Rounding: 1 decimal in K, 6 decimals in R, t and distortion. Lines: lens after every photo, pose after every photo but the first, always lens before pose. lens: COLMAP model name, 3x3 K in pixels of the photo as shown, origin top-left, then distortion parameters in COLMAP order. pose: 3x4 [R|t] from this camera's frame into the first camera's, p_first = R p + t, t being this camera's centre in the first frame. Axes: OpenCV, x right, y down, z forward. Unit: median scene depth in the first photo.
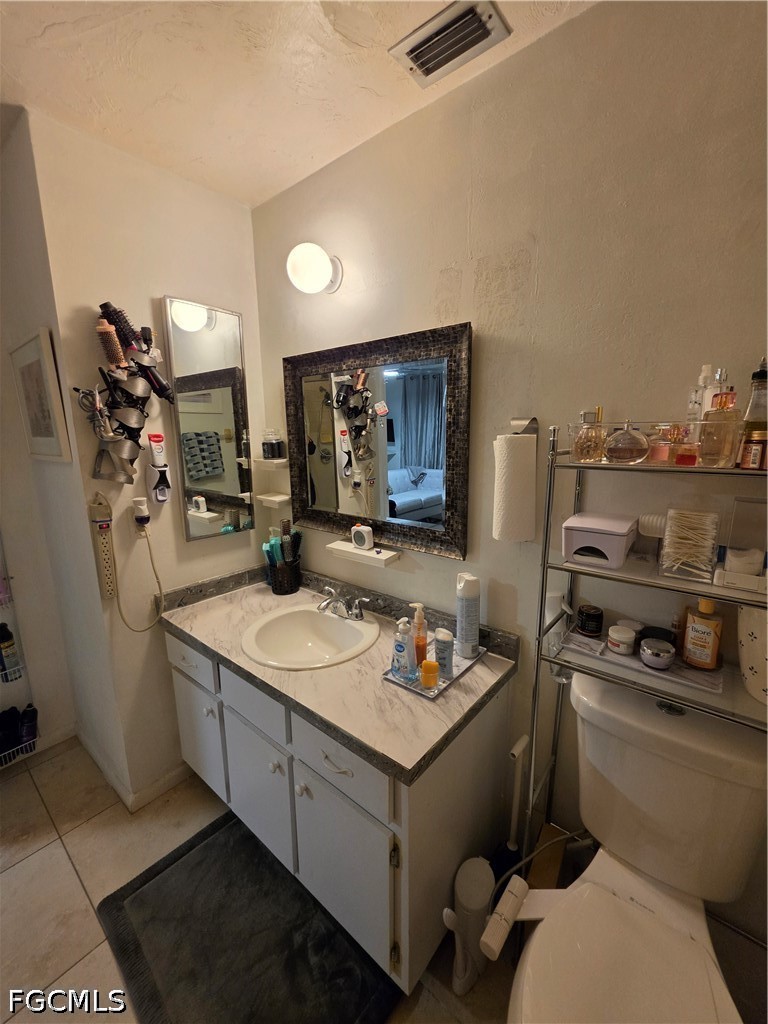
lens RADIAL K [[418.2, 0, 384.0], [0, 418.2, 512.0], [0, 0, 1]] dist [-0.001652, 0.001243]
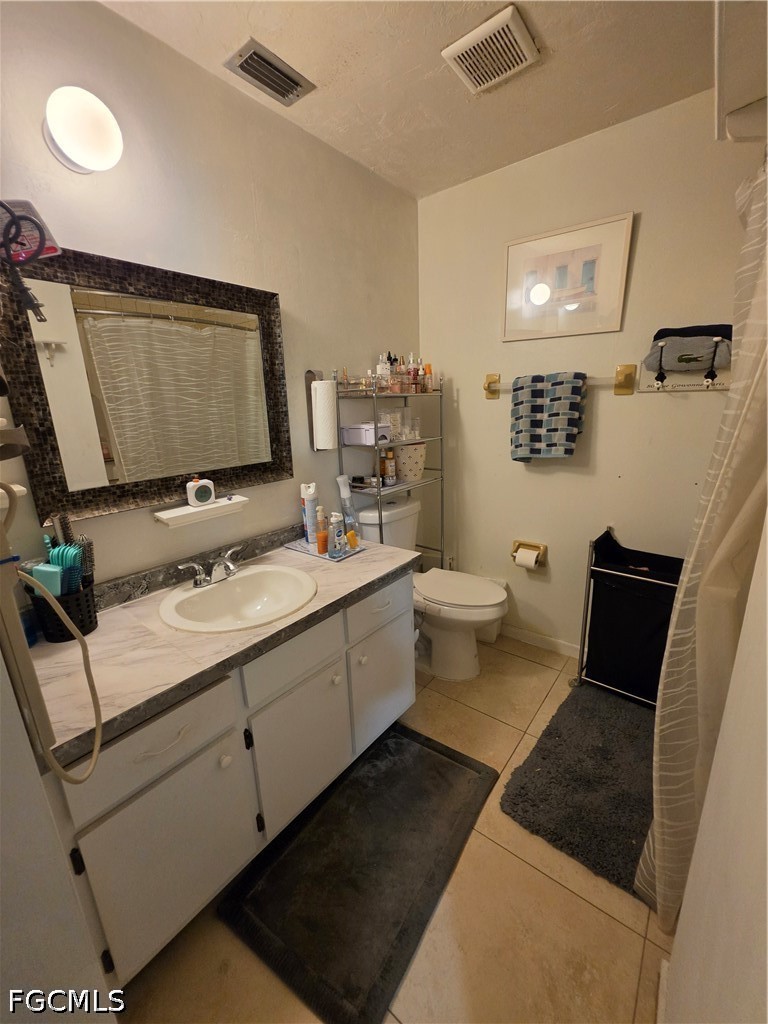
lens RADIAL K [[418.2, 0, 384.0], [0, 418.2, 512.0], [0, 0, 1]] dist [-0.001652, 0.001243]
pose [[-0.024692, -0.239814, 0.970505, -1.019227], [0.222242, 0.945191, 0.239214, -0.031803], [-0.974679, 0.221593, 0.029958, 0.628146]]
